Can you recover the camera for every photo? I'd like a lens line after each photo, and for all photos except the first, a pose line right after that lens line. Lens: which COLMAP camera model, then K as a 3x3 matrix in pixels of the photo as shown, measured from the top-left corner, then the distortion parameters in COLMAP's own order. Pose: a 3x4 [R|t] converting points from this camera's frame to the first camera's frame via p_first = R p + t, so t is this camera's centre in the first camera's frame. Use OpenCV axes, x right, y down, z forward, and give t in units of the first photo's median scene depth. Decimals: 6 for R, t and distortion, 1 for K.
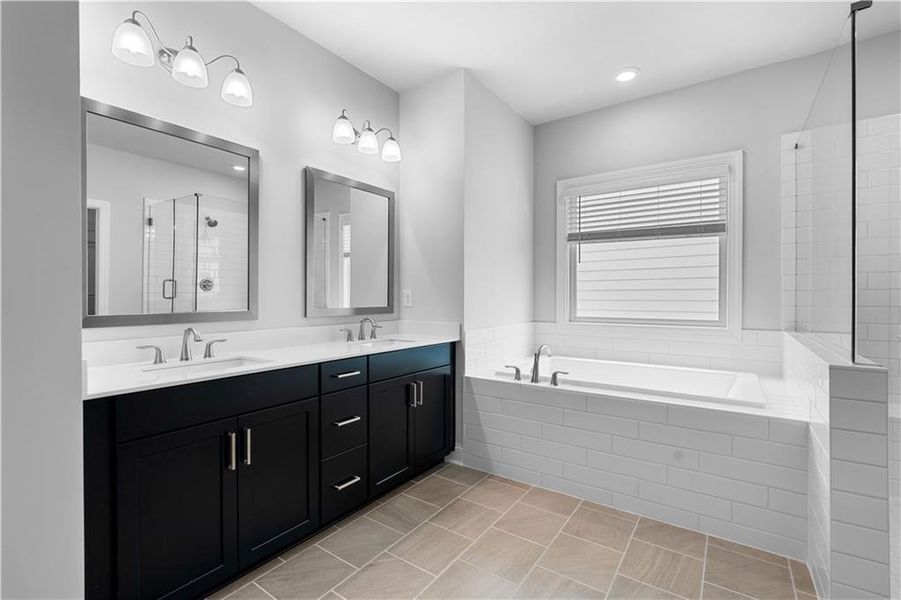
lens RADIAL K [[405.8, 0, 454.5], [0, 405.8, 299.4], [0, 0, 1]] dist [0.000074, 0.000679]
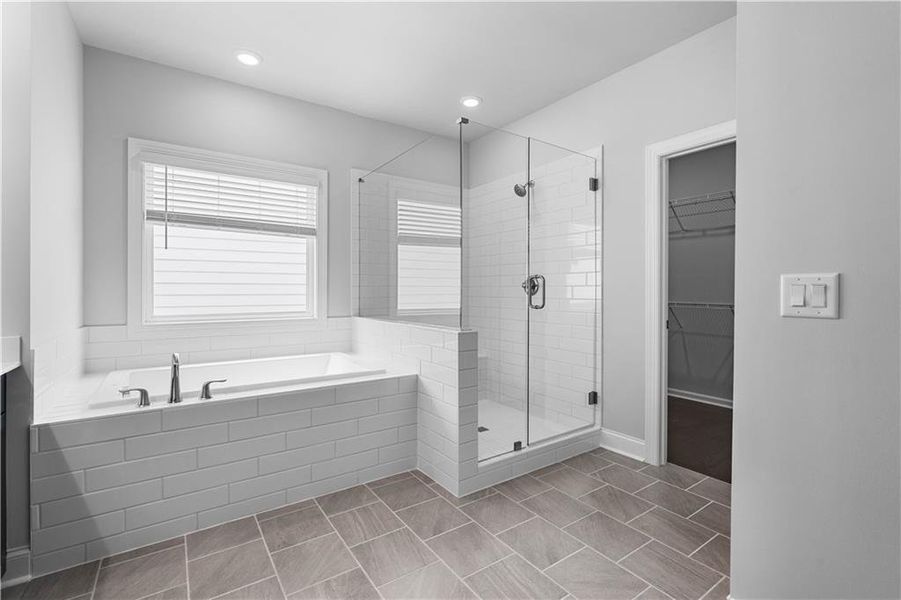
lens RADIAL K [[405.8, 0, 454.1], [0, 405.8, 293.2], [0, 0, 1]] dist [0.000074, 0.000679]
pose [[0.352471, -0.004483, 0.935812, -0.328717], [0.005570, 0.999981, 0.002693, -0.000620], [-0.935806, 0.004263, 0.352489, 0.233740]]
